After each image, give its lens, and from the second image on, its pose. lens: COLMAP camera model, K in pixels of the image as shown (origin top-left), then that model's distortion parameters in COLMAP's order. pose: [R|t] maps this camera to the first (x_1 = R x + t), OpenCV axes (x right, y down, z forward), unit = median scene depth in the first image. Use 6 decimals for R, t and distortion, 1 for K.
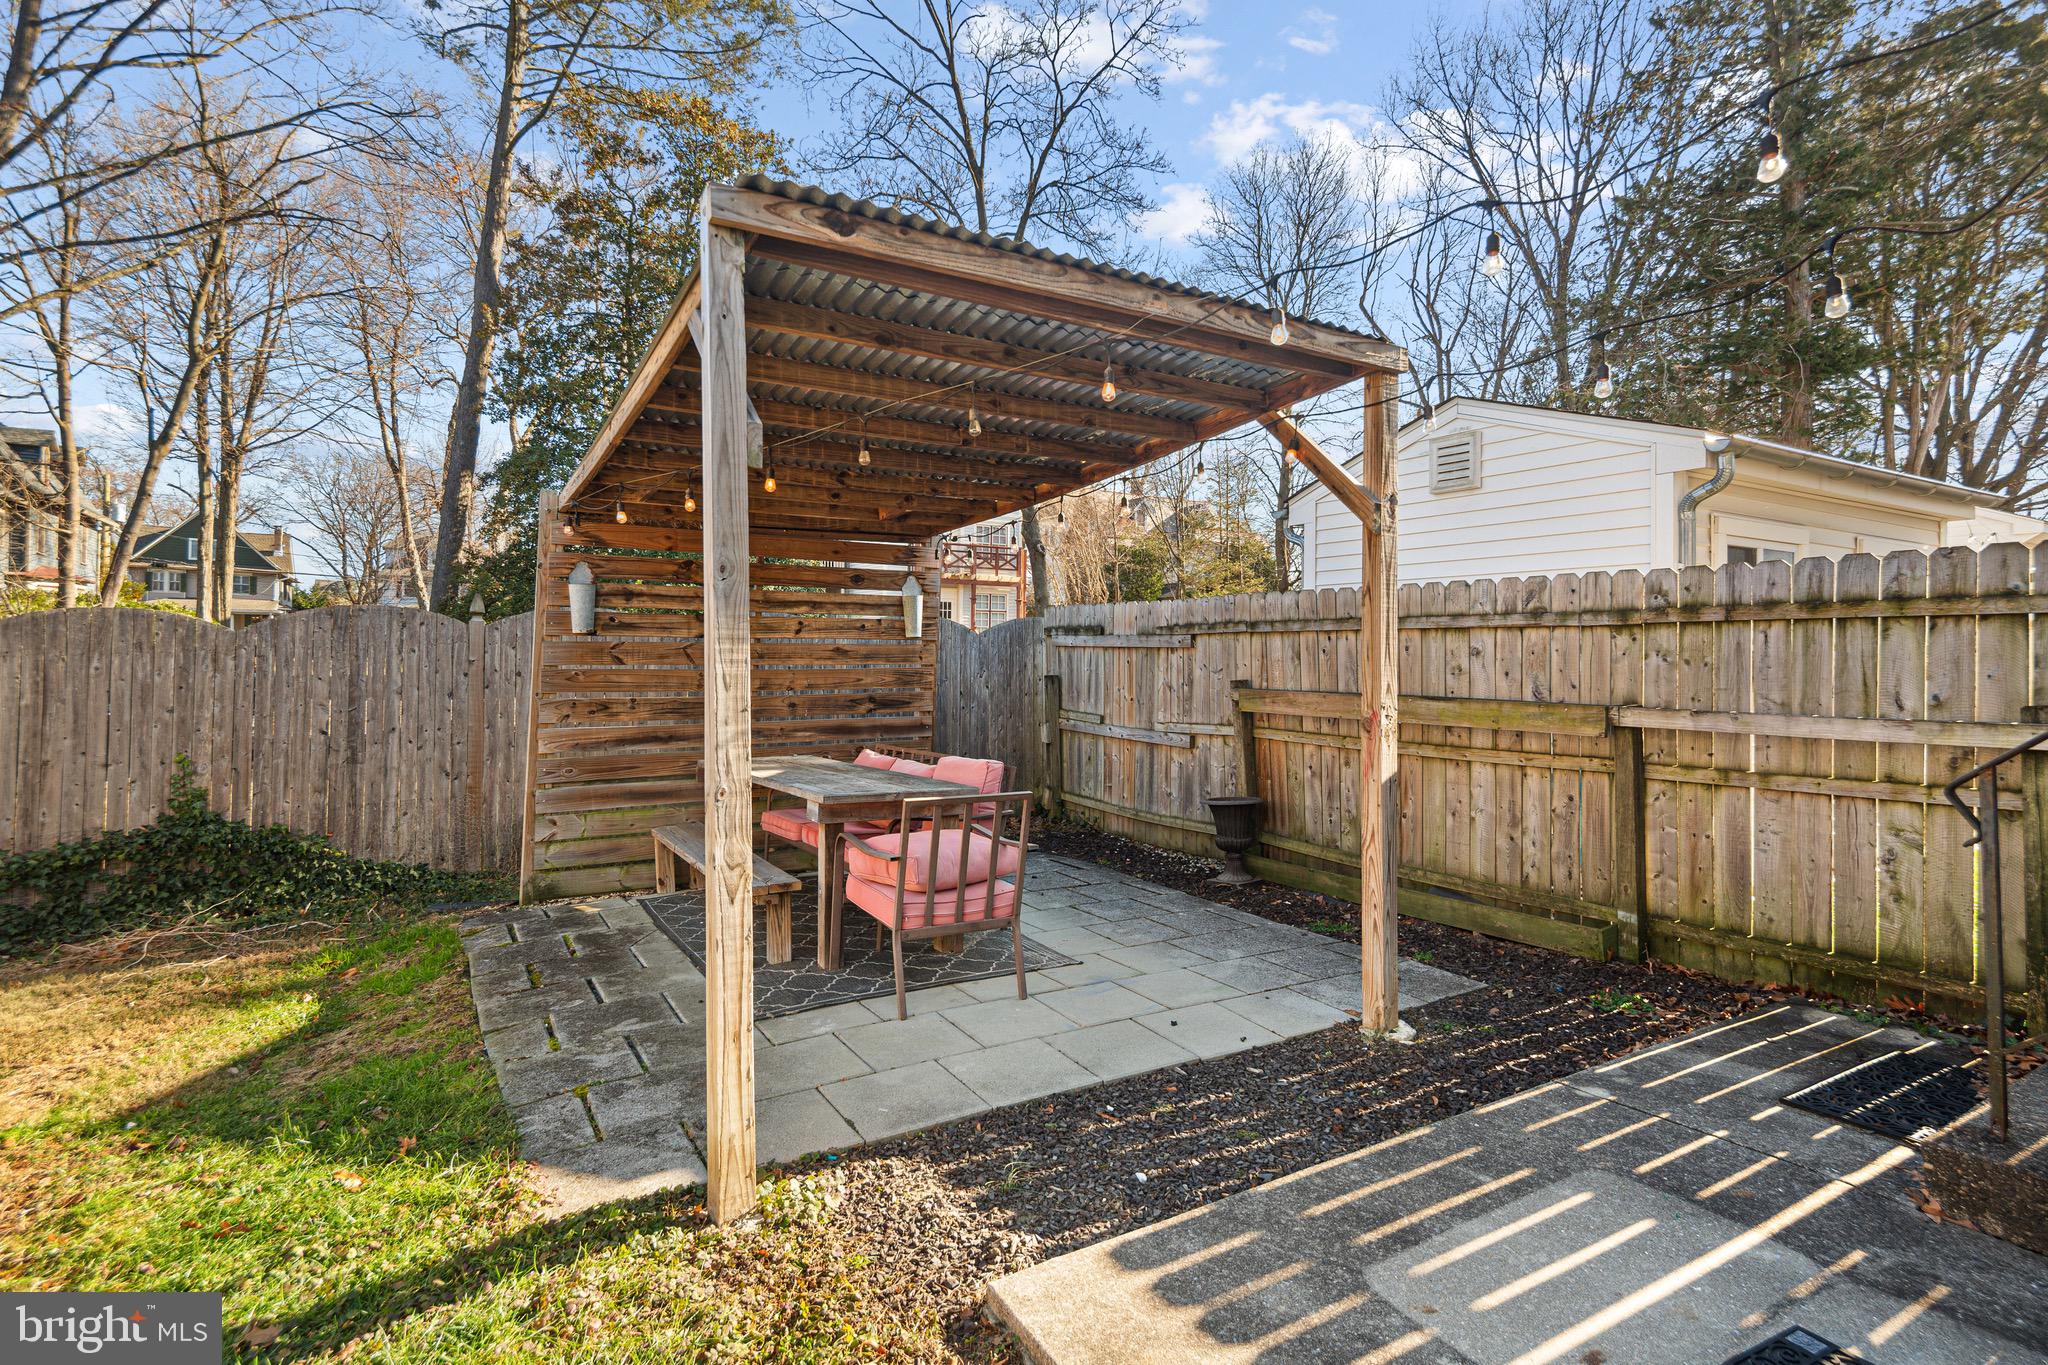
lens RADIAL K [[989.8, 0, 1015.1], [0, 989.8, 671.1], [0, 0, 1]] dist [-0.000480, -0.000013]
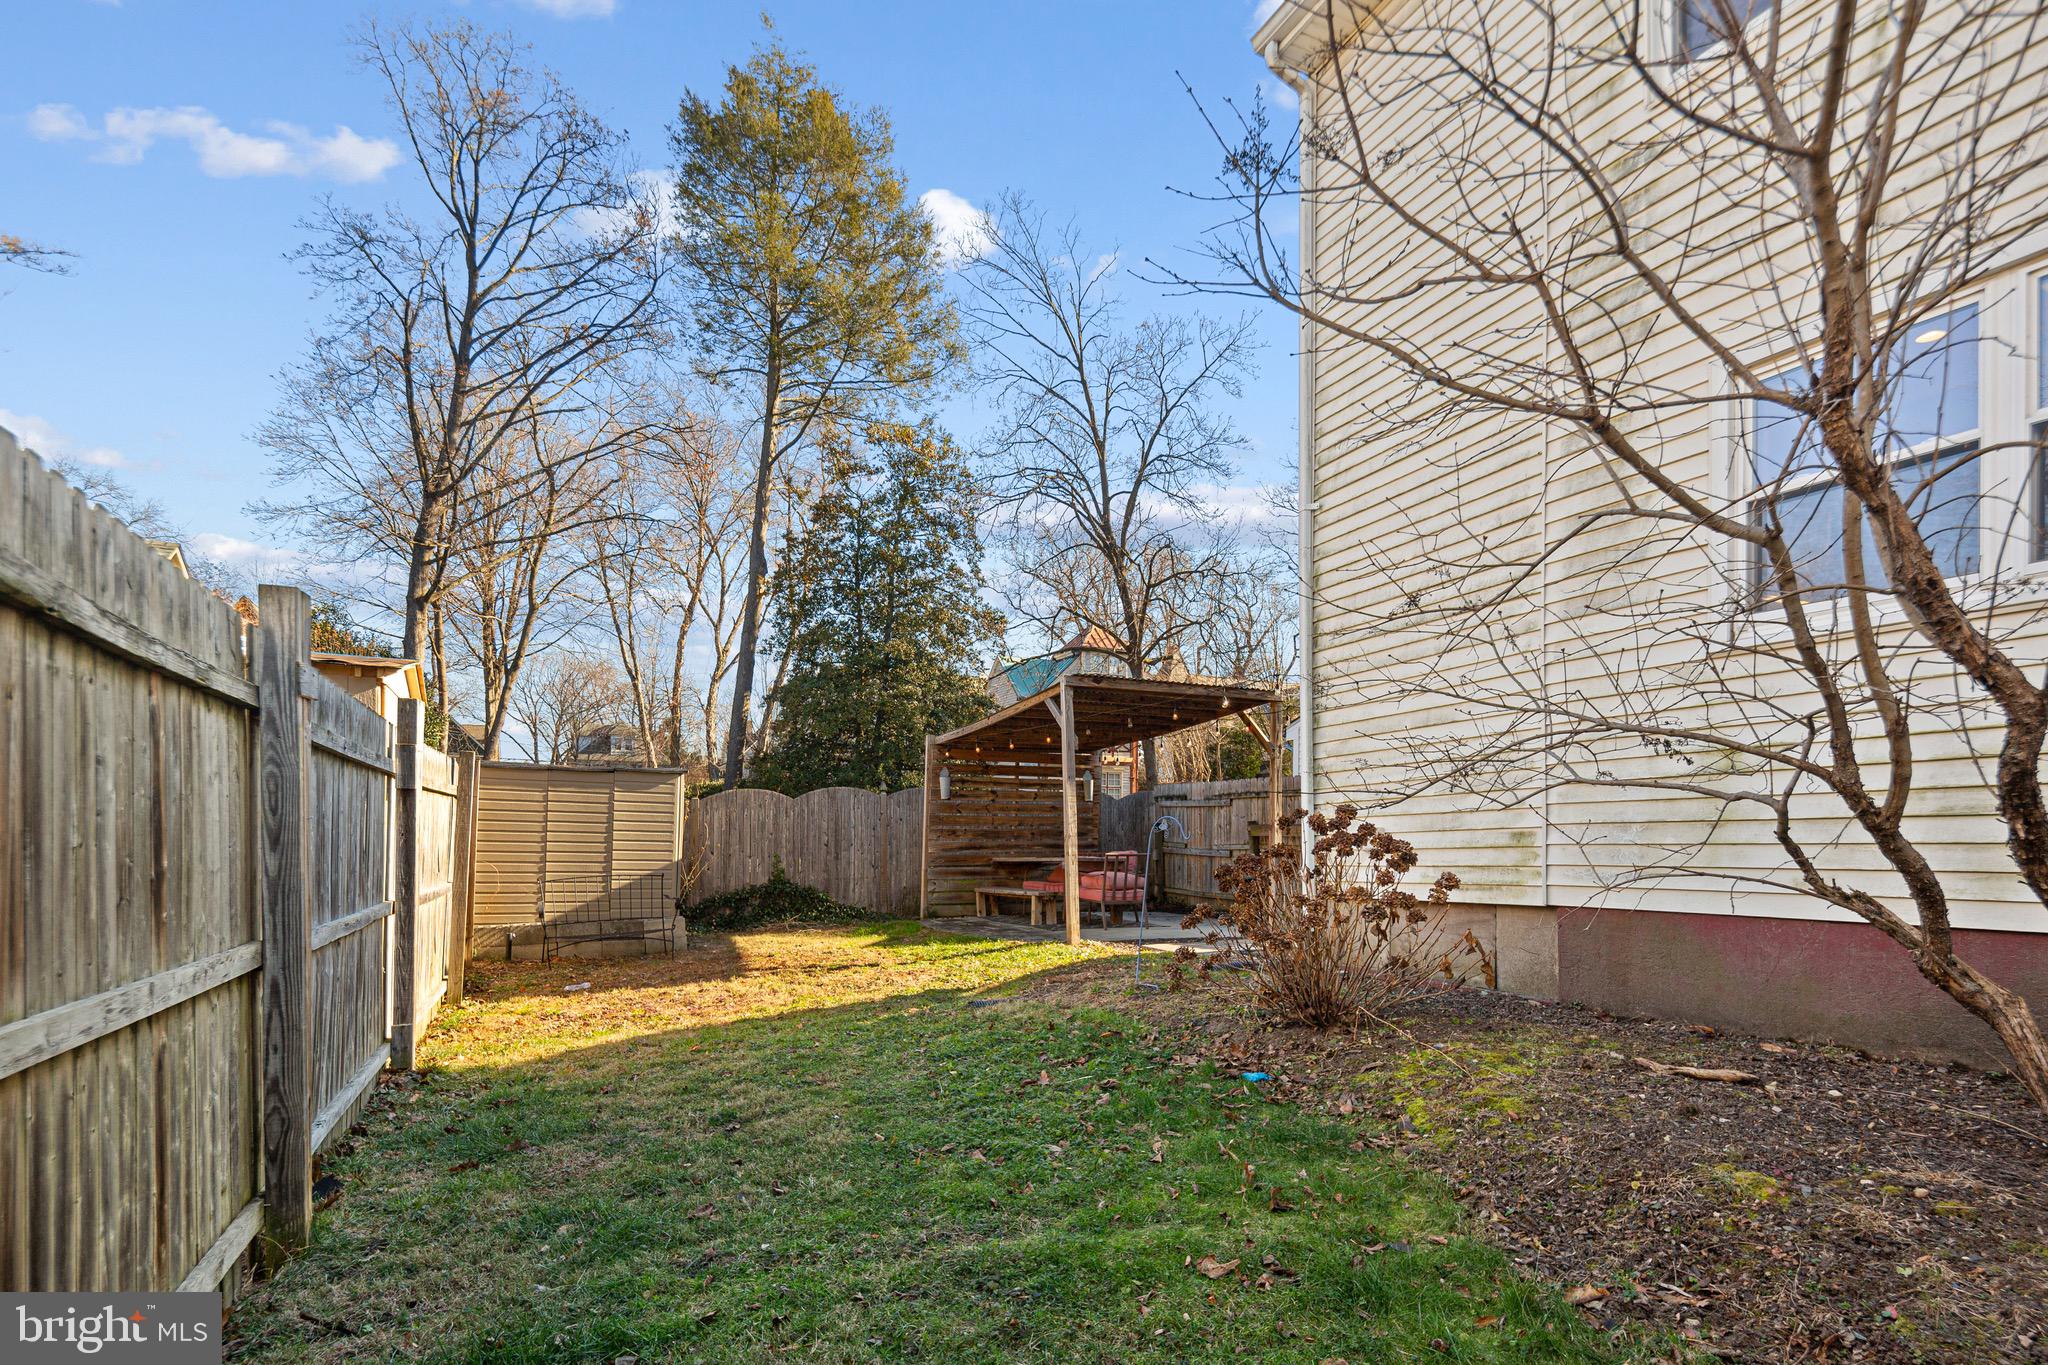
lens RADIAL K [[989.8, 0, 1052.7], [0, 989.8, 836.0], [0, 0, 1]] dist [-0.000480, -0.000013]
pose [[0.997361, -0.003246, -0.072527, -0.011297], [0.002456, 0.999937, -0.010970, 0.021133], [0.072558, 0.010763, 0.997306, -0.363272]]
